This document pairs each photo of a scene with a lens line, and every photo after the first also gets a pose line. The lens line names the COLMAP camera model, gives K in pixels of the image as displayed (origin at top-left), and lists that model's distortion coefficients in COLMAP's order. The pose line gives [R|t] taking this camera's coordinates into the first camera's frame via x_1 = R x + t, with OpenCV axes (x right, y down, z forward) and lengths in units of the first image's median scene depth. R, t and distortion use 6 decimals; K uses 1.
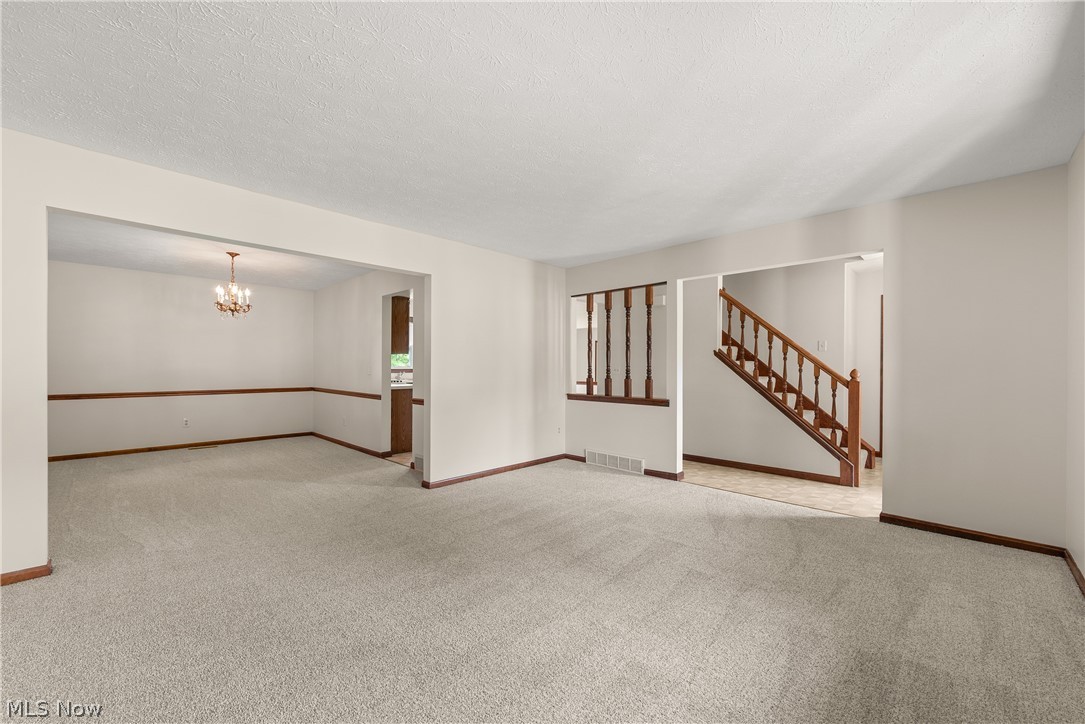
lens RADIAL K [[435.7, 0, 542.1], [0, 435.7, 365.4], [0, 0, 1]] dist [0.000413, -0.000389]
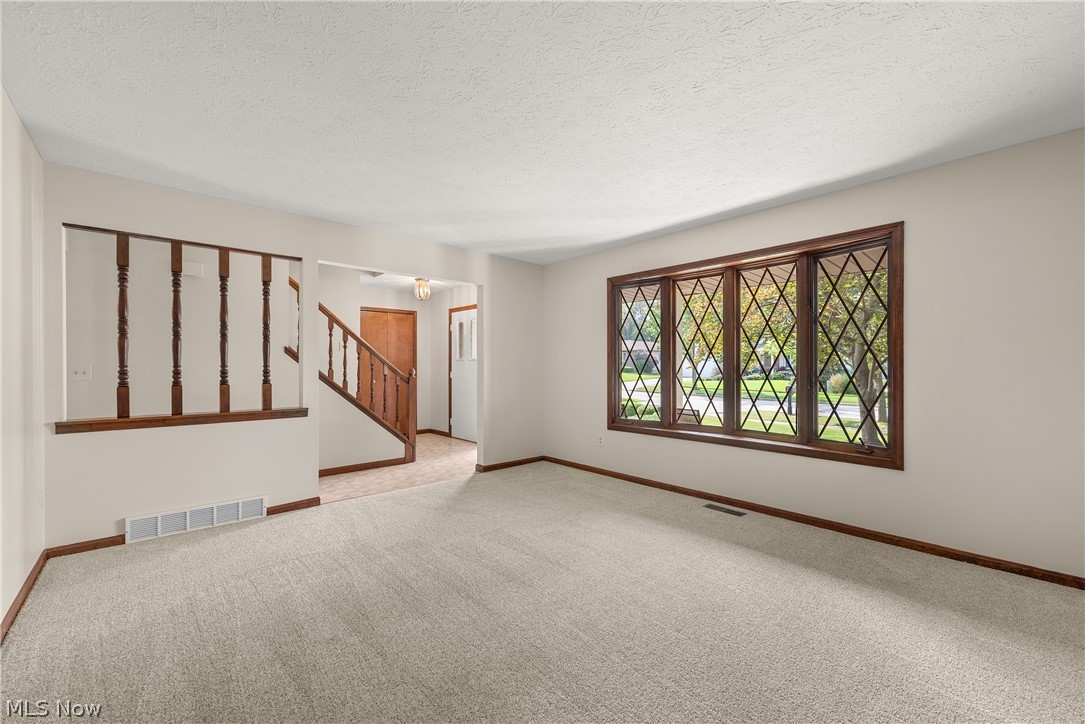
lens RADIAL K [[435.7, 0, 545.7], [0, 435.7, 362.1], [0, 0, 1]] dist [0.000413, -0.000389]
pose [[0.053258, 0.006518, 0.998559, -0.484098], [-0.000936, 0.999979, -0.006477, 0.000527], [-0.998580, -0.000590, 0.053263, 0.525843]]
